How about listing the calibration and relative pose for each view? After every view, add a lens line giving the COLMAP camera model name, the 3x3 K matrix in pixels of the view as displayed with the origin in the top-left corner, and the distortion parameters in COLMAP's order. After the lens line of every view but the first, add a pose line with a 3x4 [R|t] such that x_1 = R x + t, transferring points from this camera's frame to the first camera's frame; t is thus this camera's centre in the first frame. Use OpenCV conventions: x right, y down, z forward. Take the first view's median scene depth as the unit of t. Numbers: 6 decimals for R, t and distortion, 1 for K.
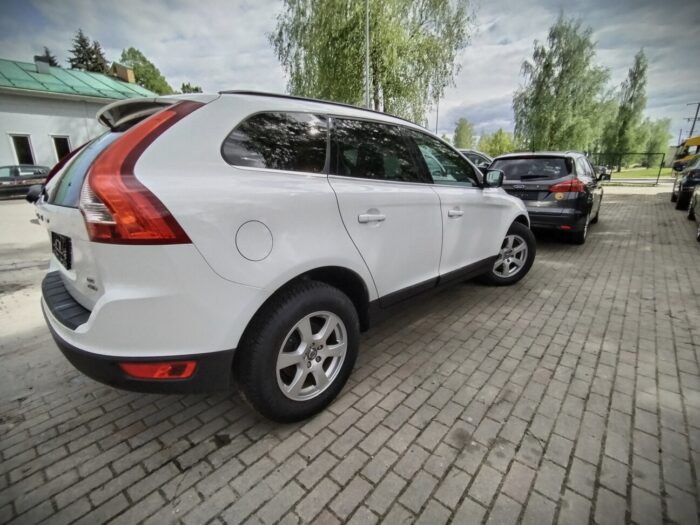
lens RADIAL K [[346.5, 0, 340.4], [0, 346.5, 268.5], [0, 0, 1]] dist [-0.013229, -0.000268]
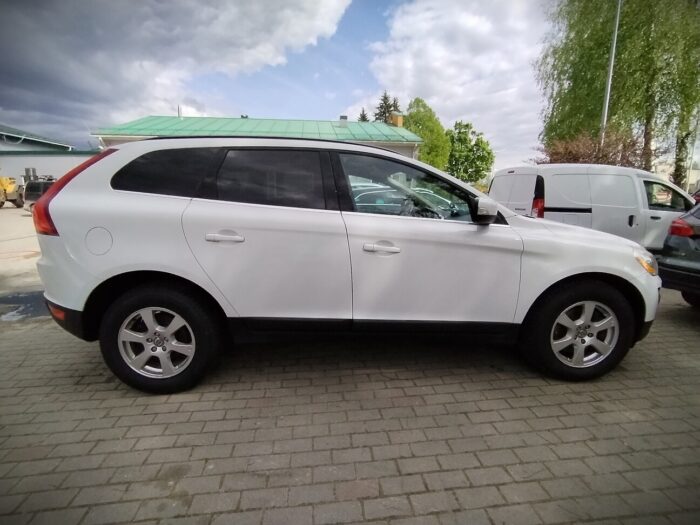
lens RADIAL K [[340.3, 0, 350.0], [0, 340.3, 262.5], [0, 0, 1]] dist [-0.011599, 0.001971]
pose [[0.732172, 0.142626, -0.666019, 0.999784], [-0.203597, 0.978952, -0.014180, -0.124763], [0.649978, 0.145982, 0.745800, 0.436895]]
